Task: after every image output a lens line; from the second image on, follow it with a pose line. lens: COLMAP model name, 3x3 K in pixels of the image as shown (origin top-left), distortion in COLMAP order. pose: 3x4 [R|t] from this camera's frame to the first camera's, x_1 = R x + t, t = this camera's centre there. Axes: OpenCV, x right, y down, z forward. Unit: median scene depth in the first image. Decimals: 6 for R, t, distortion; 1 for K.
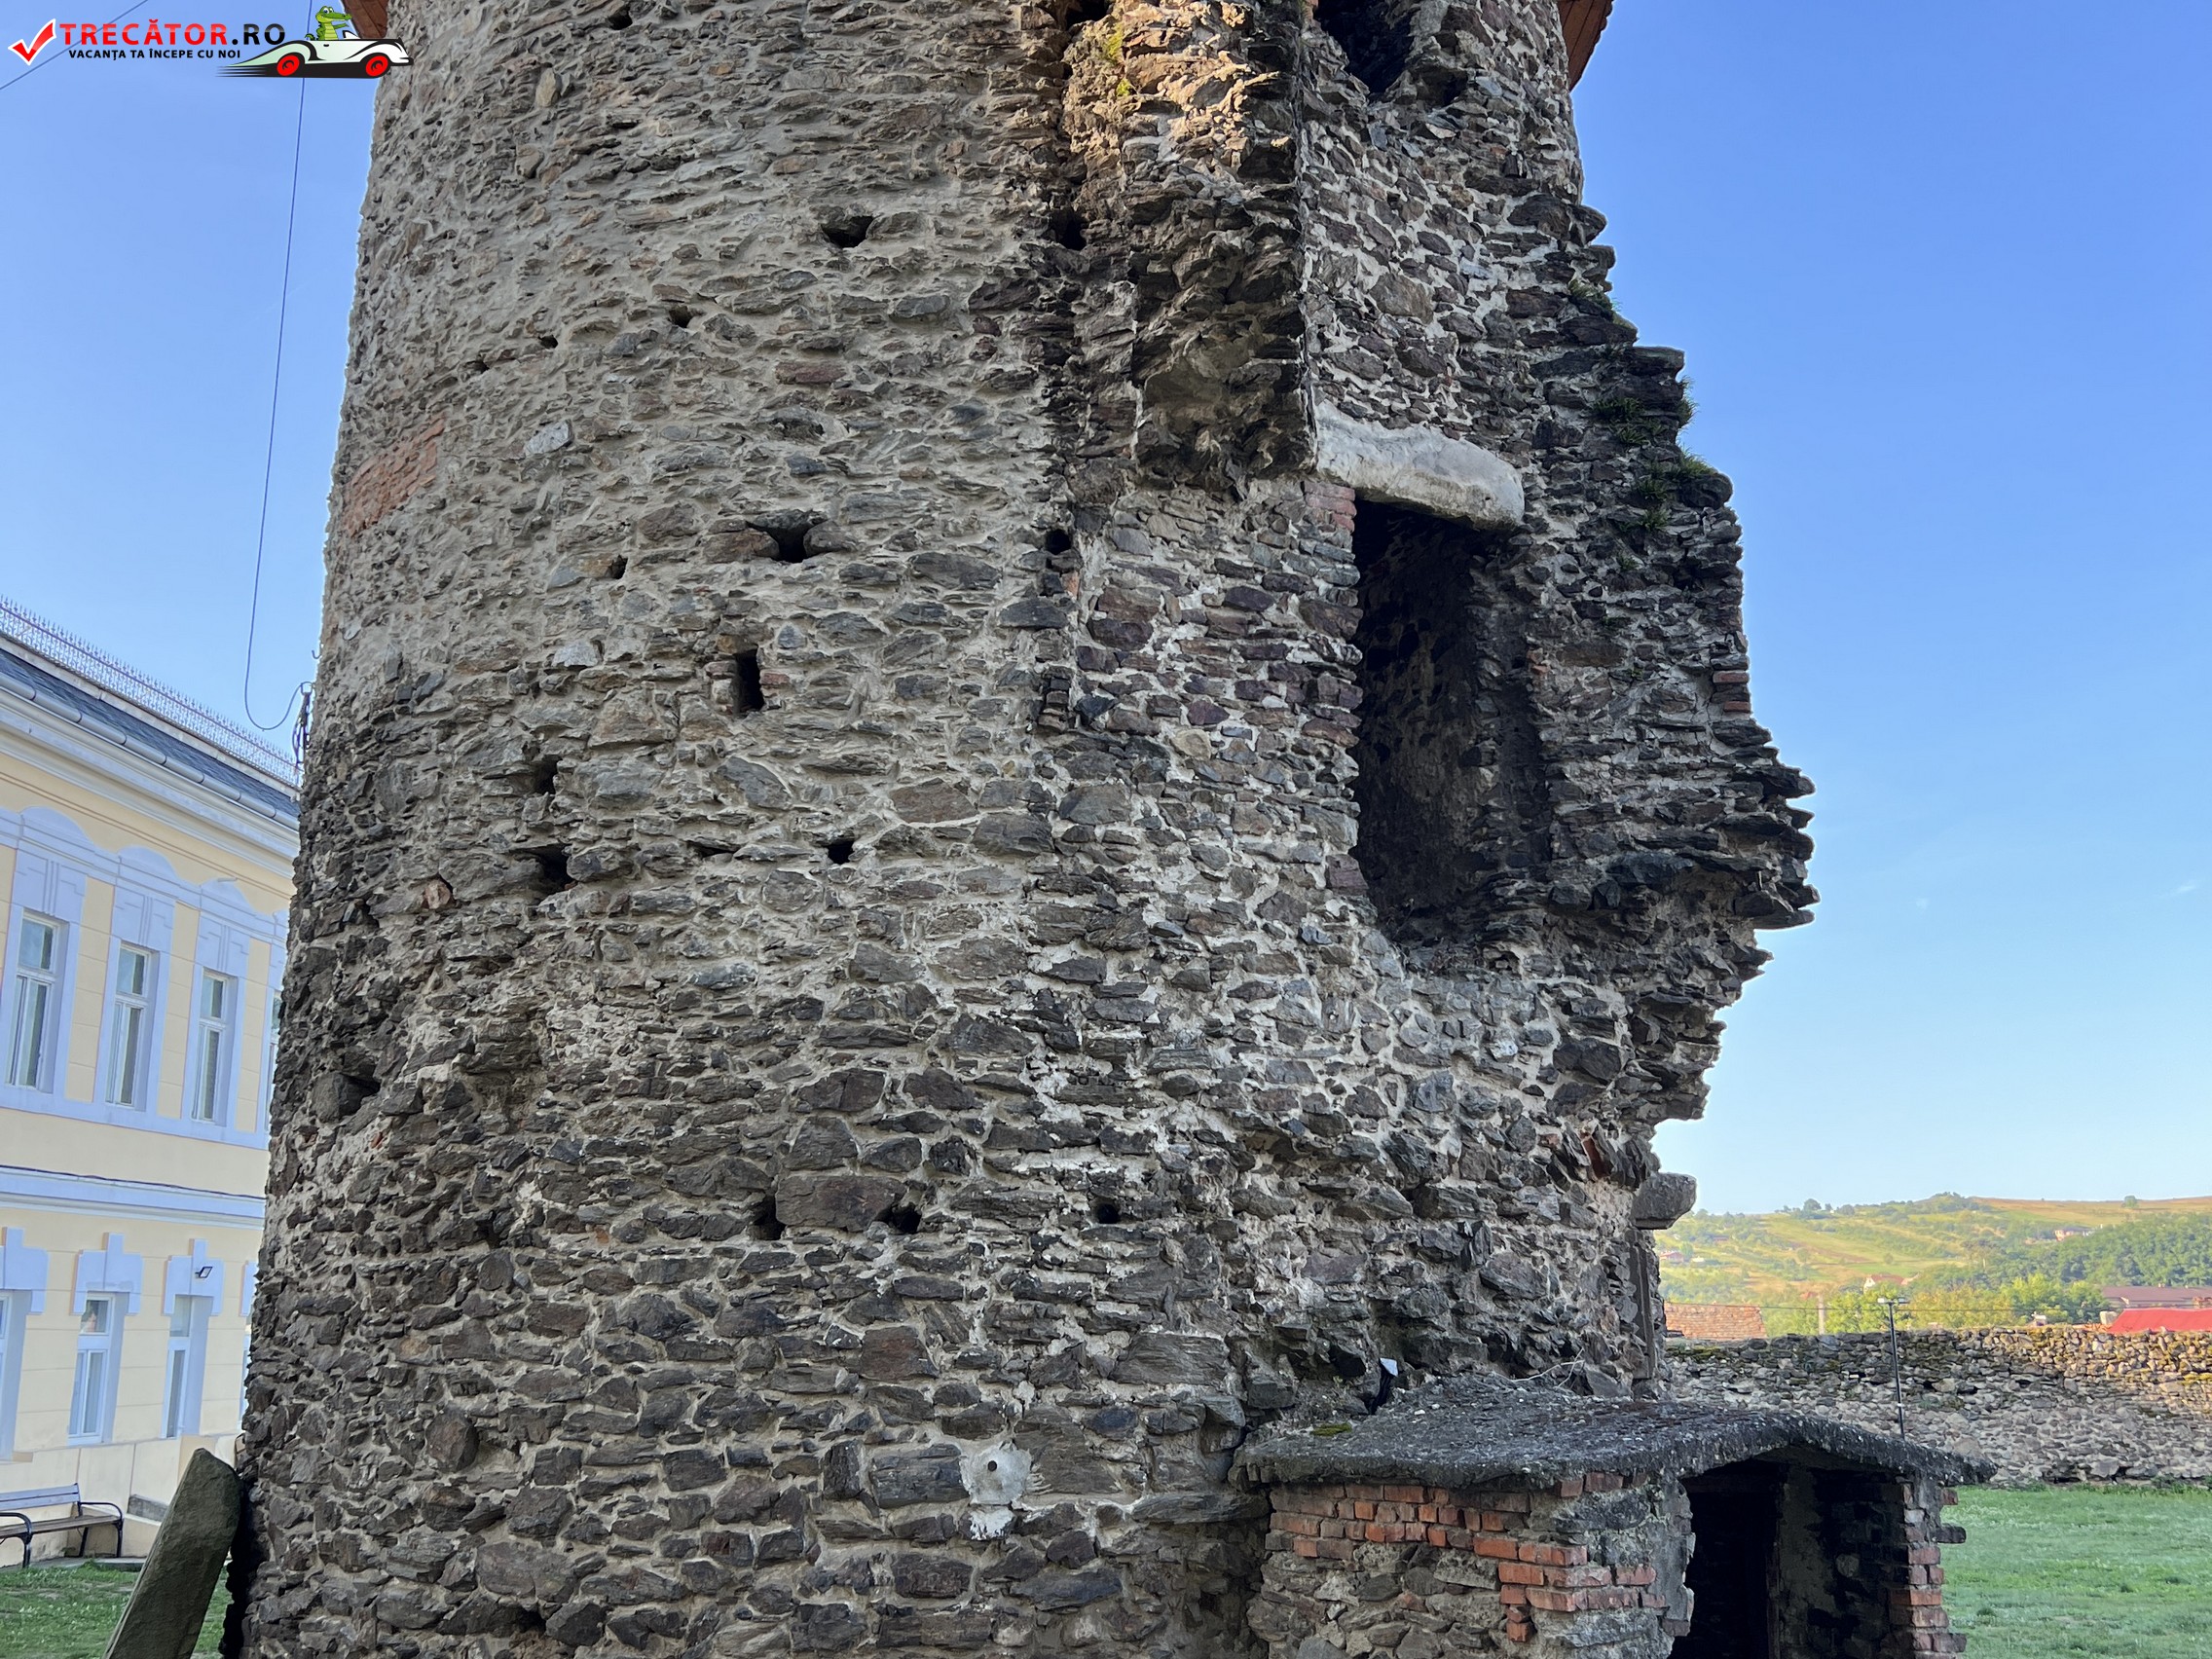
lens RADIAL K [[2197.2, 0, 1106.0], [0, 2197.2, 829.5], [0, 0, 1]] dist [0.058666, -0.013665]
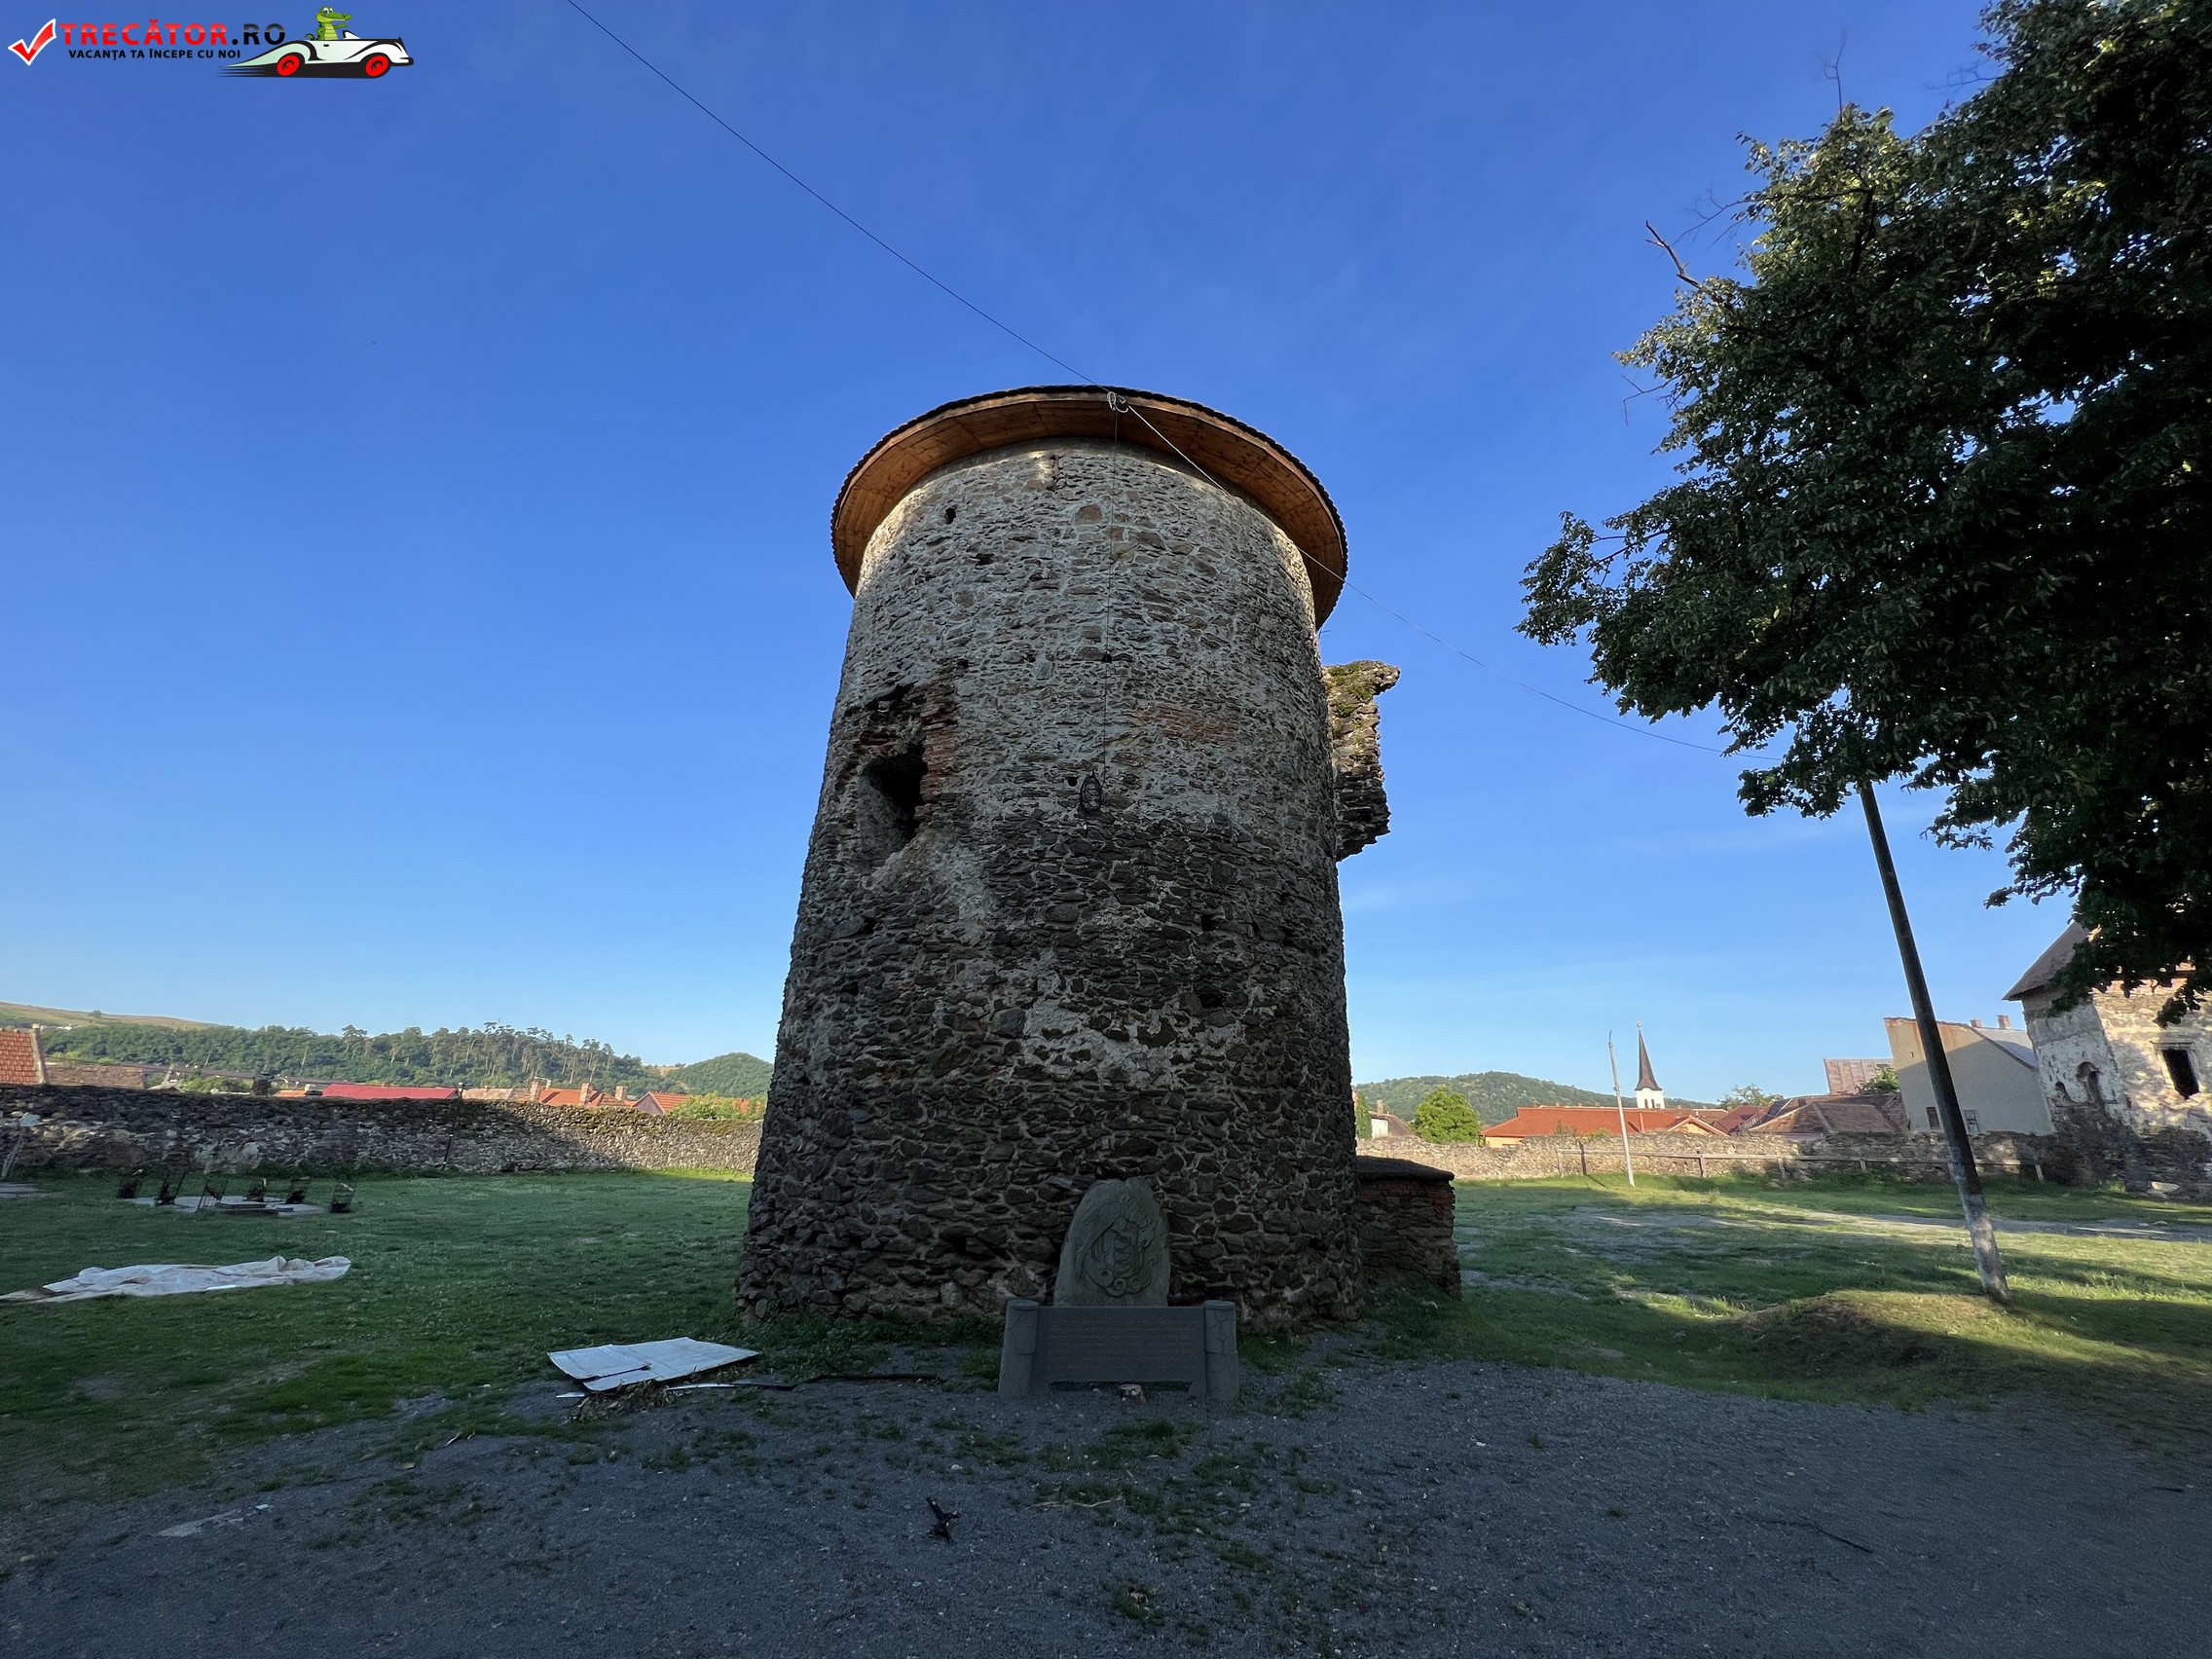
lens RADIAL K [[892.3, 0, 1106.0], [0, 892.3, 829.5], [0, 0, 1]] dist [-0.001200, 0.000319]
pose [[0.270539, 0.328329, 0.904991, -1.225530], [-0.259336, 0.930151, -0.259931, 0.213238], [-0.927121, -0.164376, 0.336789, 0.837930]]
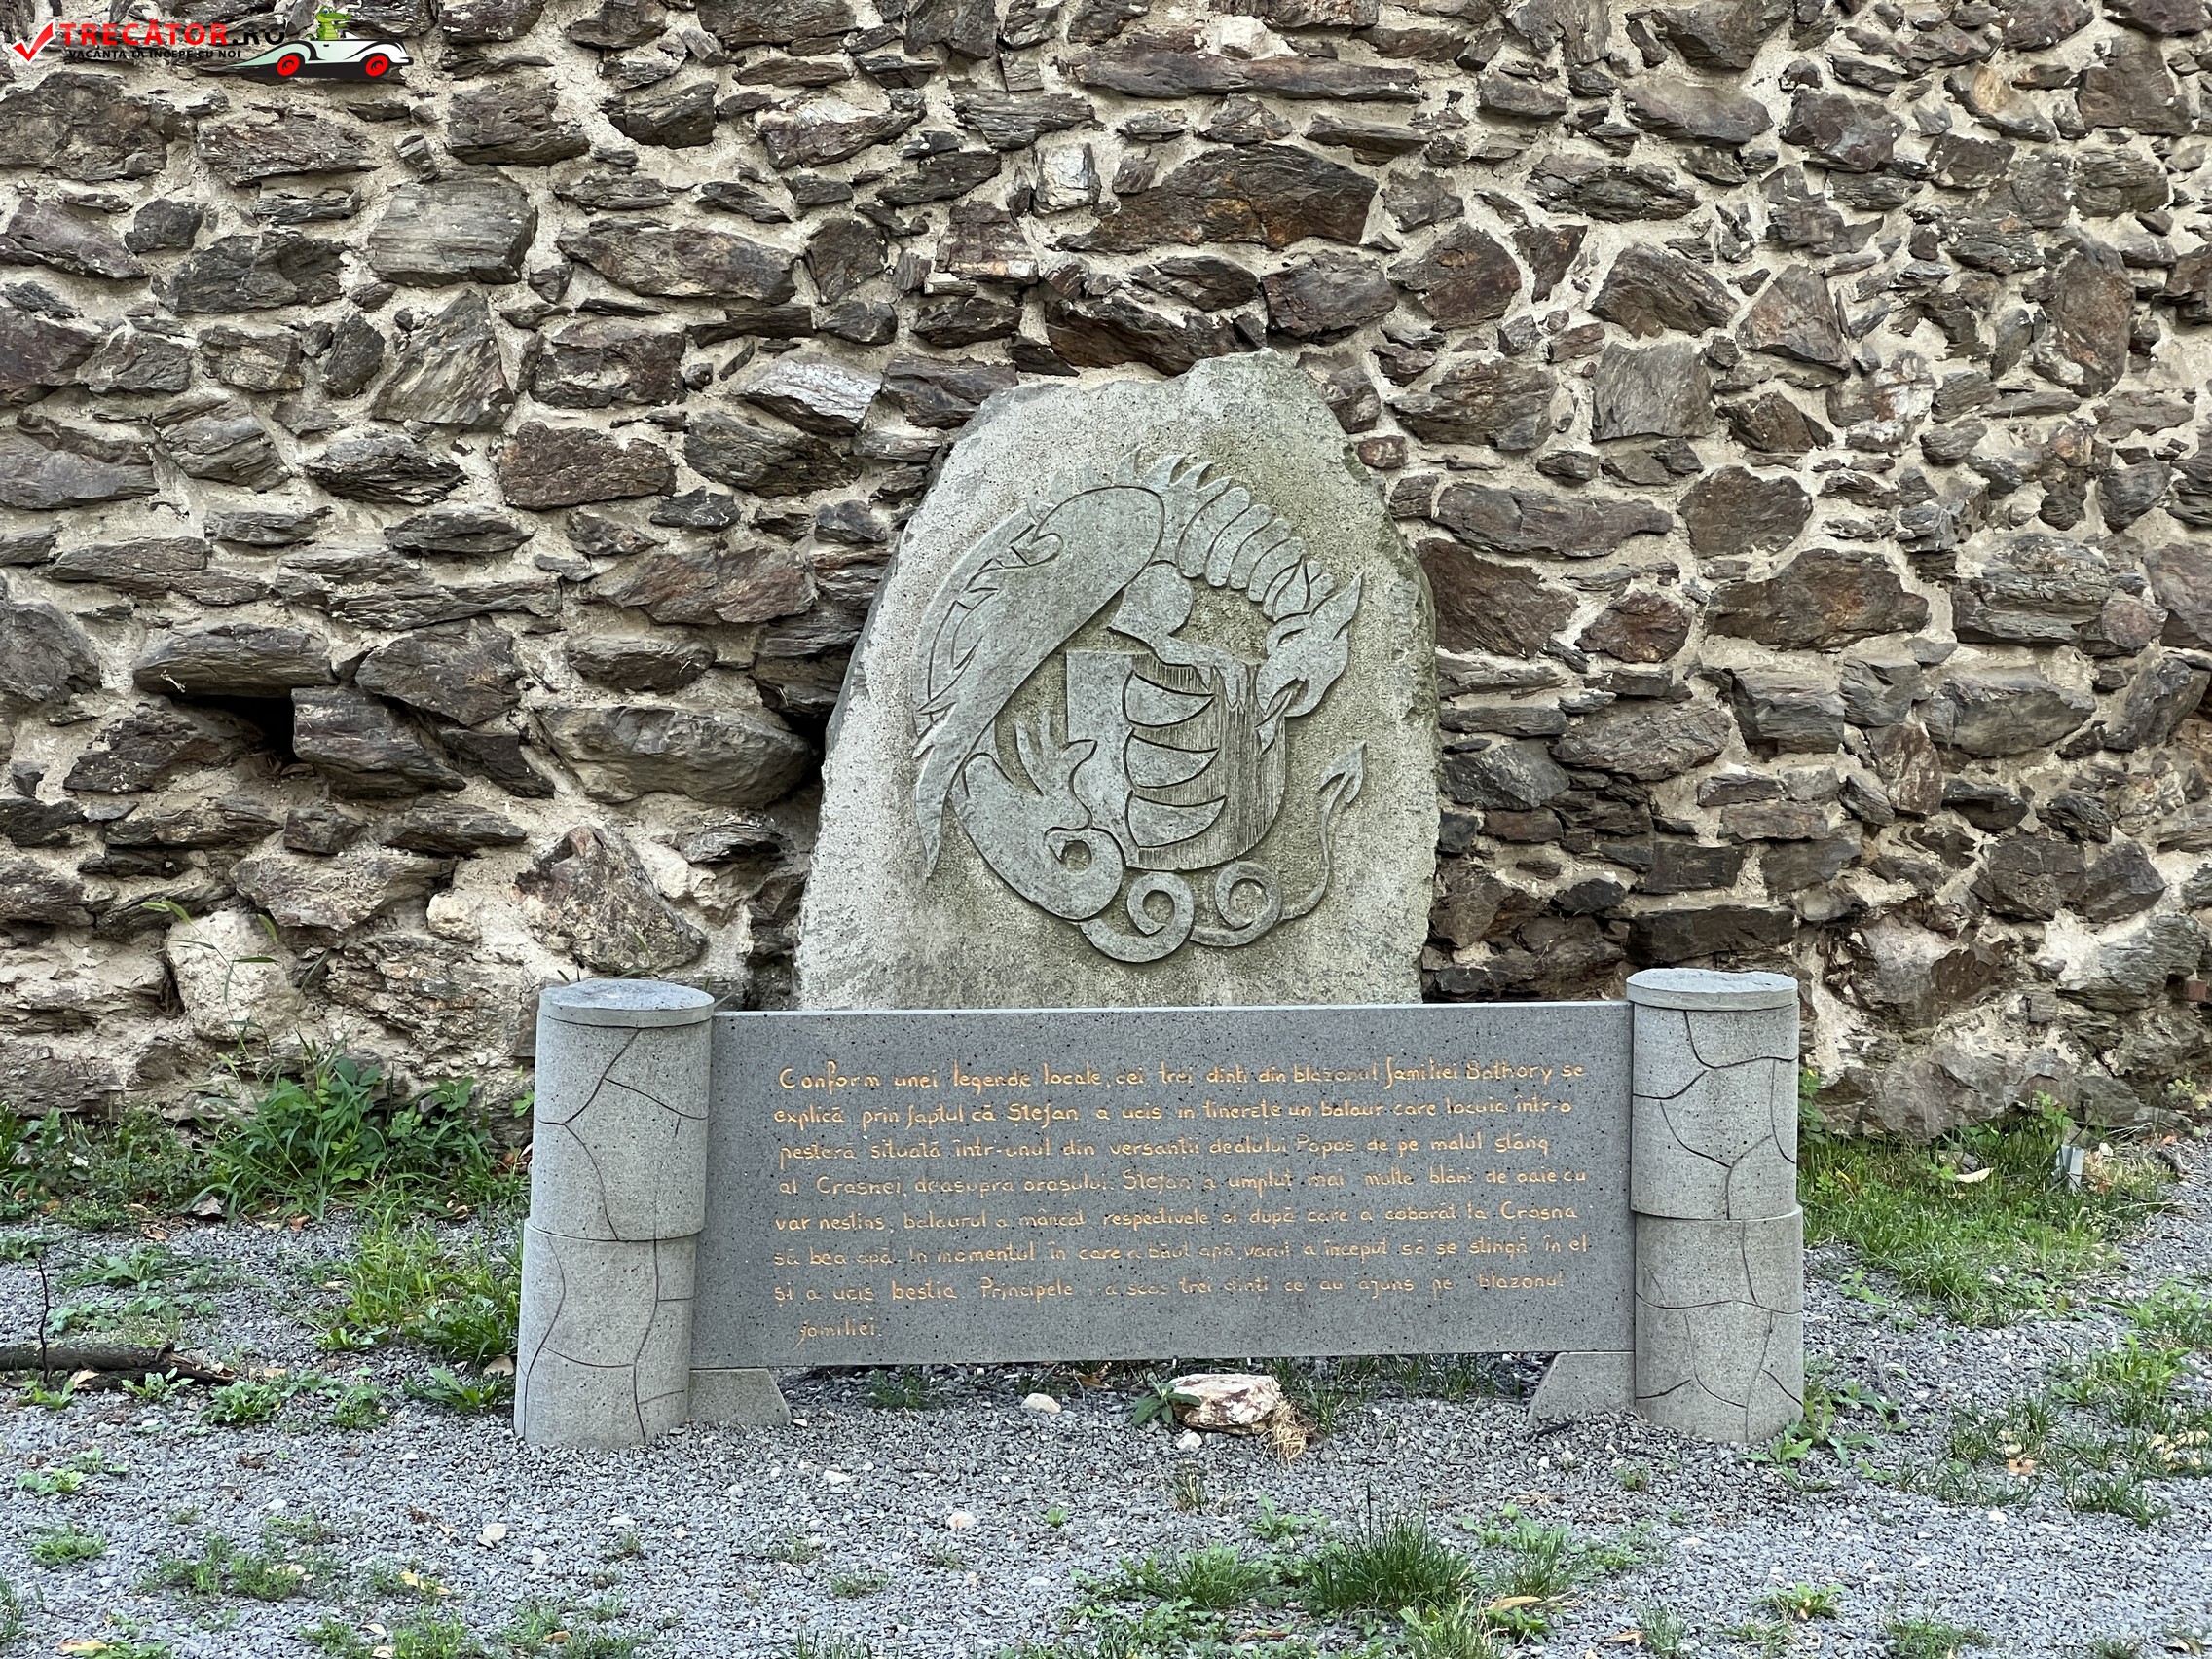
lens RADIAL K [[4999.9, 0, 1103.7], [0, 4999.9, 794.5], [0, 0, 1]] dist [-0.081368, 5.229435]
pose [[0.260164, -0.088318, 0.961517, -1.154409], [-0.246176, 0.956832, 0.154497, 0.238347], [-0.933655, -0.276897, 0.227192, 0.855379]]
